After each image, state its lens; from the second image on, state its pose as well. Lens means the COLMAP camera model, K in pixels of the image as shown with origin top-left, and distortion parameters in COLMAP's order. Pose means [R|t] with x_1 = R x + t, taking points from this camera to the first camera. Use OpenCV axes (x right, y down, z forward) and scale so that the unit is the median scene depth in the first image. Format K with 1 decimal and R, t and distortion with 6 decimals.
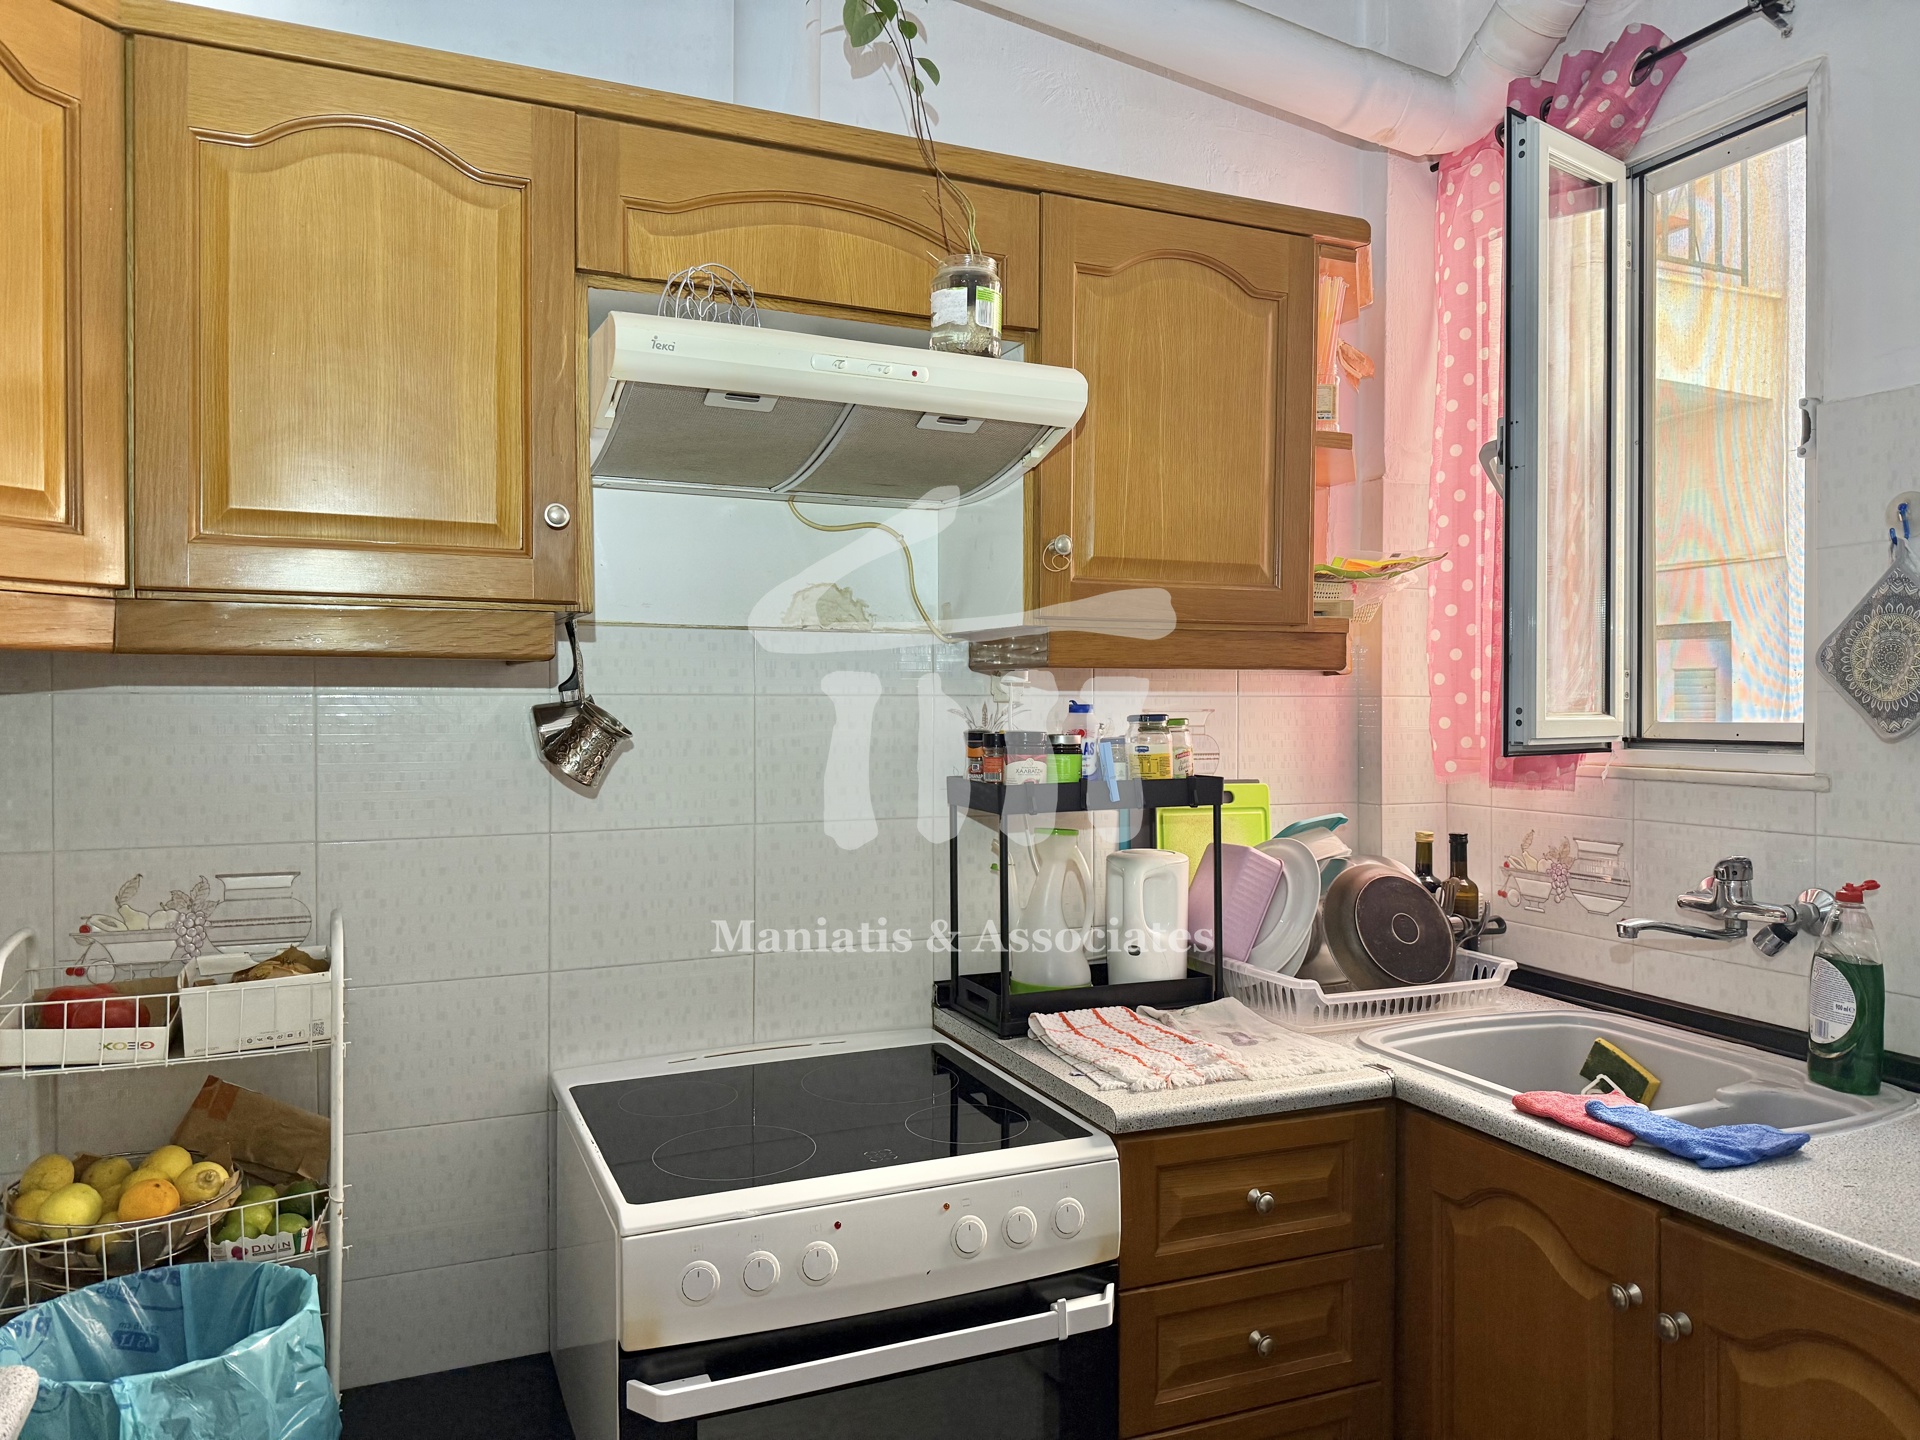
lens RADIAL K [[1352.0, 0, 960.3], [0, 1352.0, 720.5], [0, 0, 1]] dist [0.039317, -0.052132]
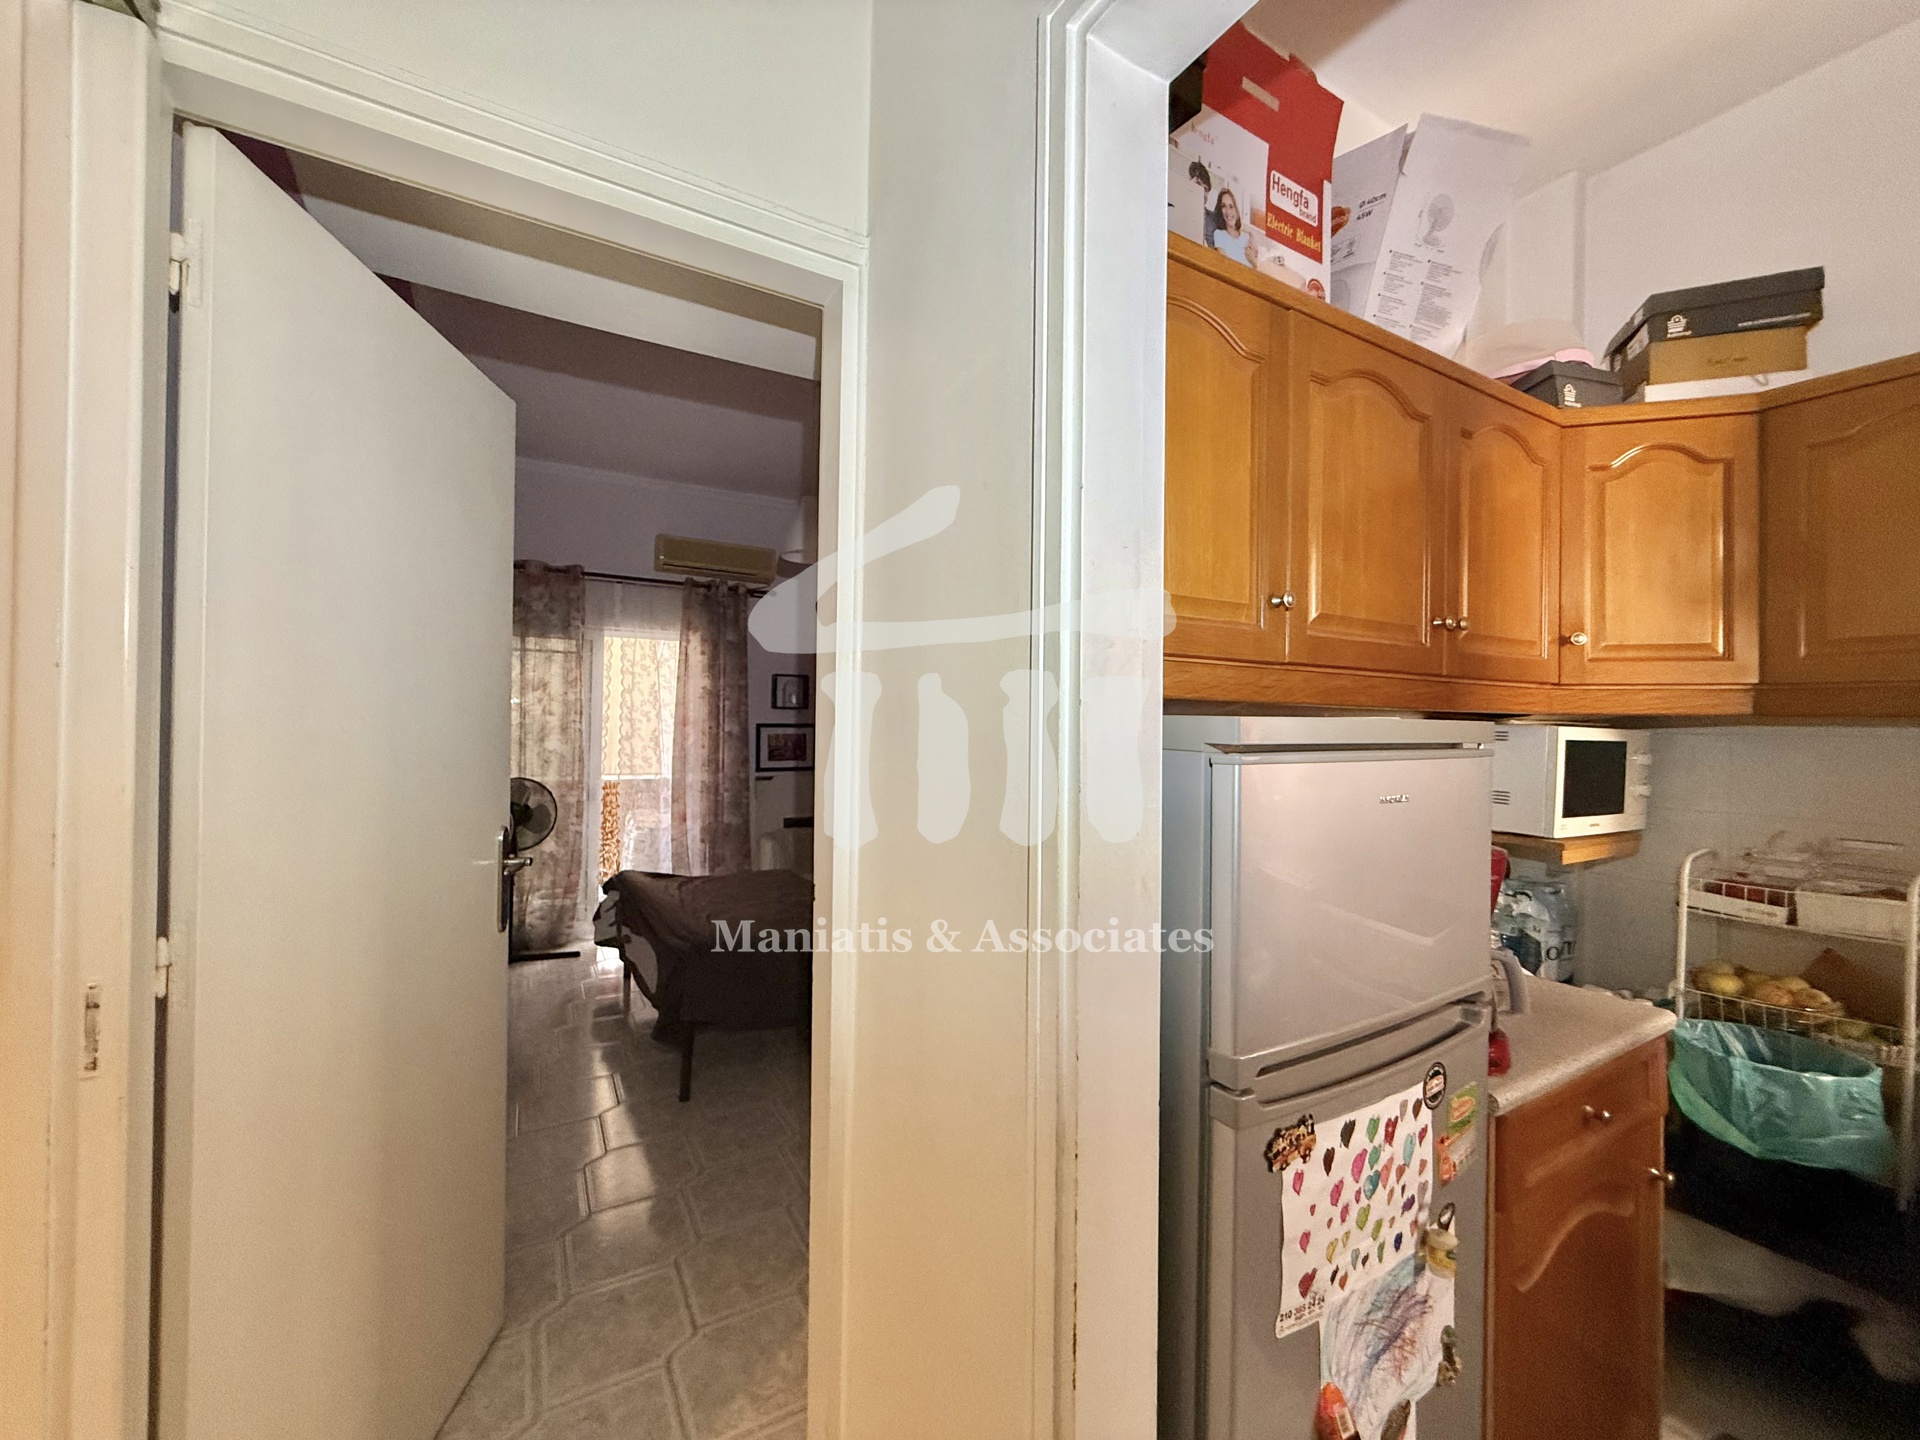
lens RADIAL K [[764.4, 0, 955.2], [0, 764.4, 718.5], [0, 0, 1]] dist [-0.000848, 0.000249]
pose [[0.121262, -0.004812, -0.992609, 0.305627], [-0.023369, 0.999697, -0.007701, -0.008039], [0.992345, 0.024130, 0.121113, -0.268520]]
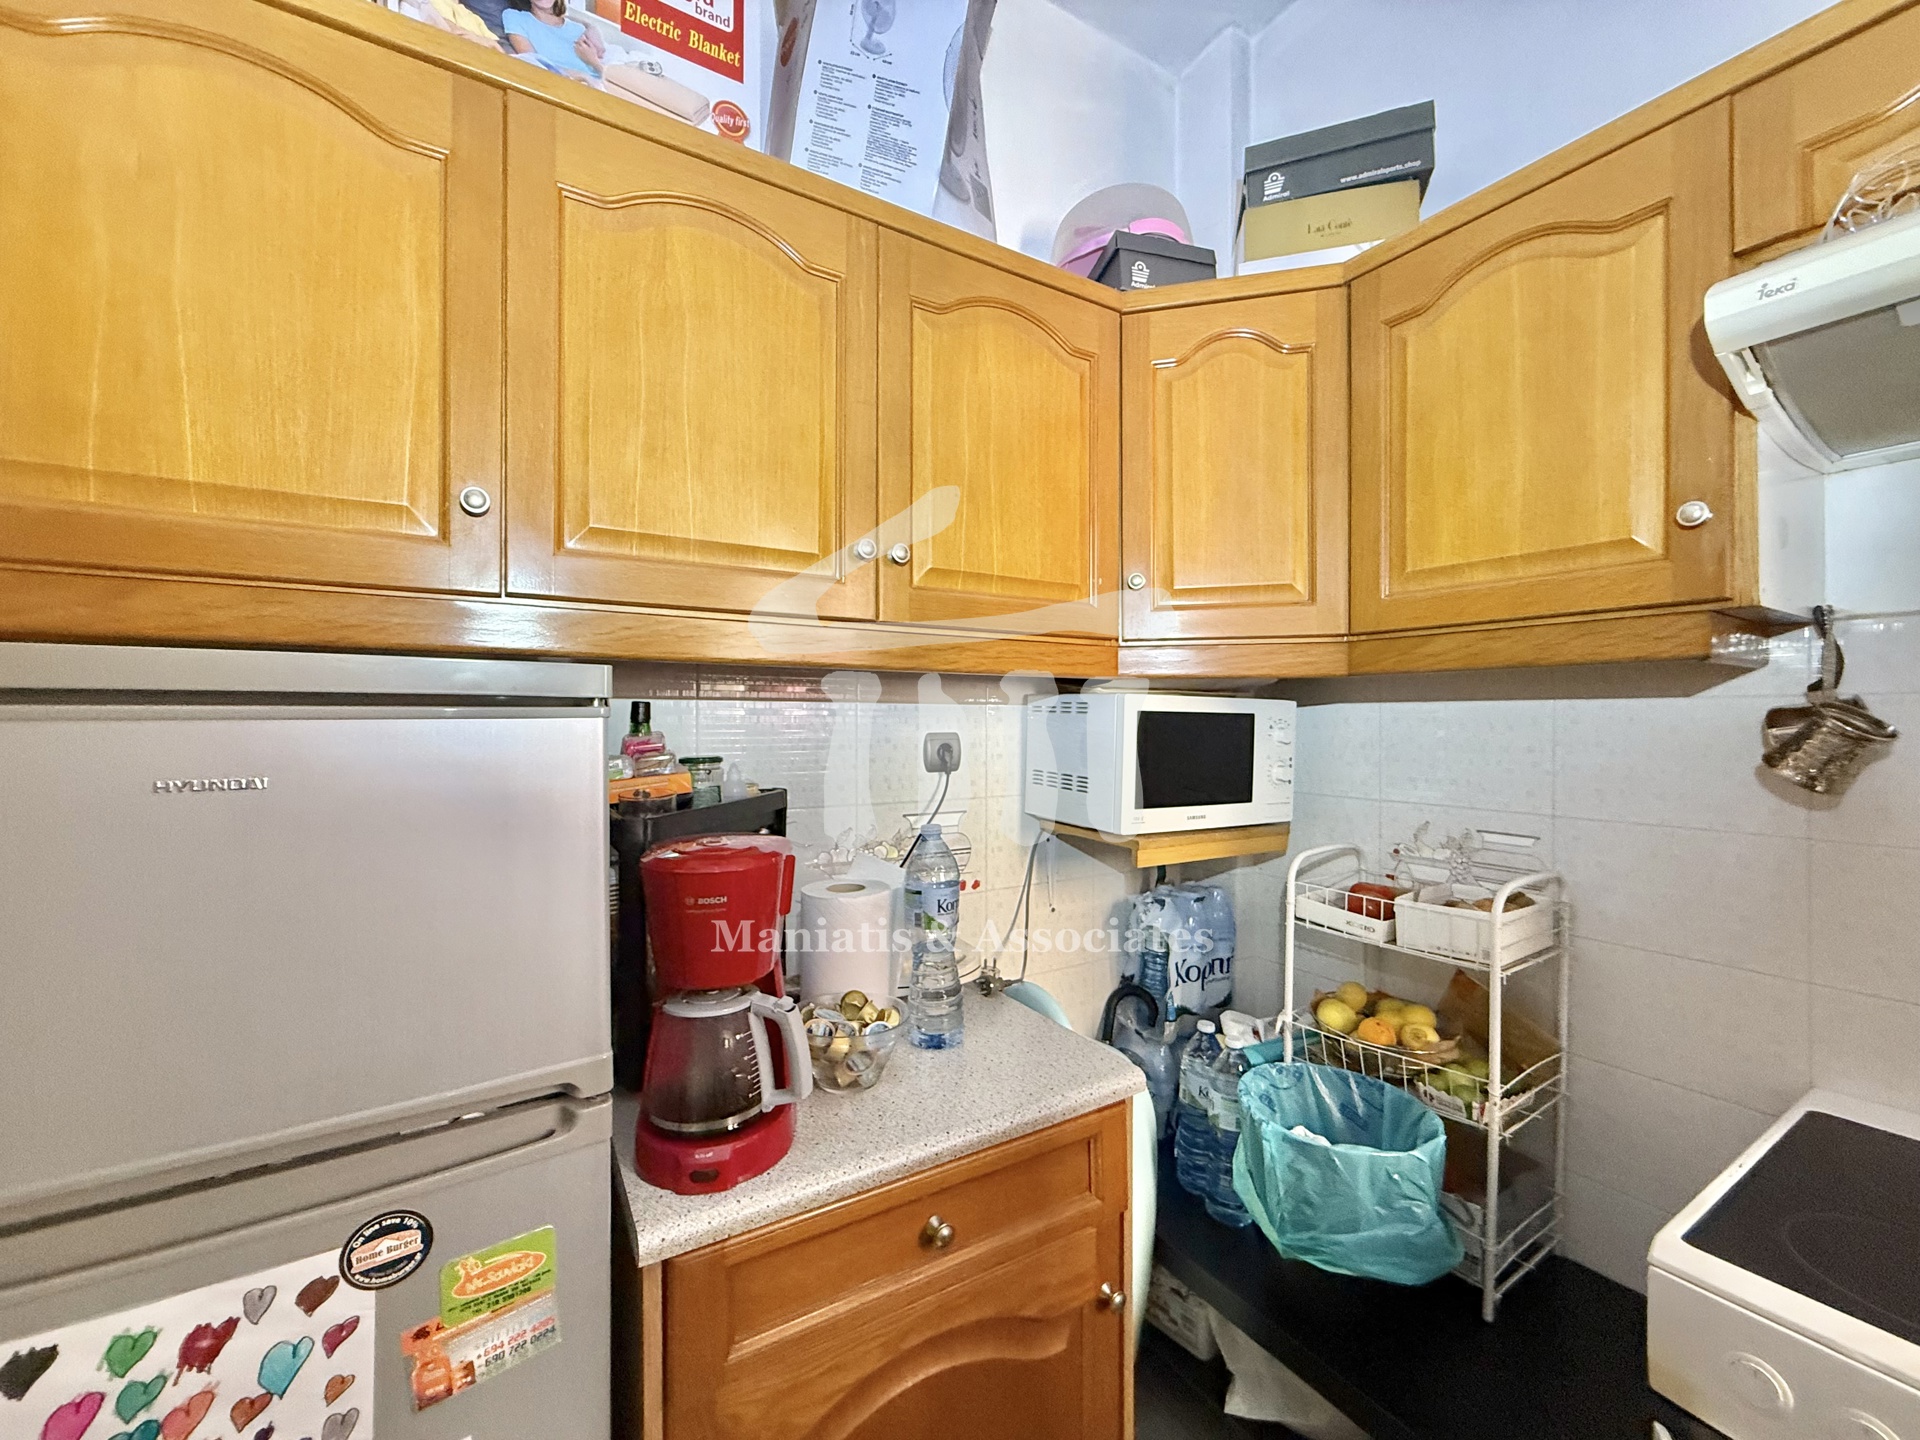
lens RADIAL K [[764.4, 0, 955.2], [0, 764.4, 718.5], [0, 0, 1]] dist [-0.000848, 0.000249]
pose [[0.134487, -0.001047, -0.990915, 0.169045], [-0.012029, 0.999924, -0.002689, 0.006172], [0.990842, 0.012281, 0.134464, 0.353555]]
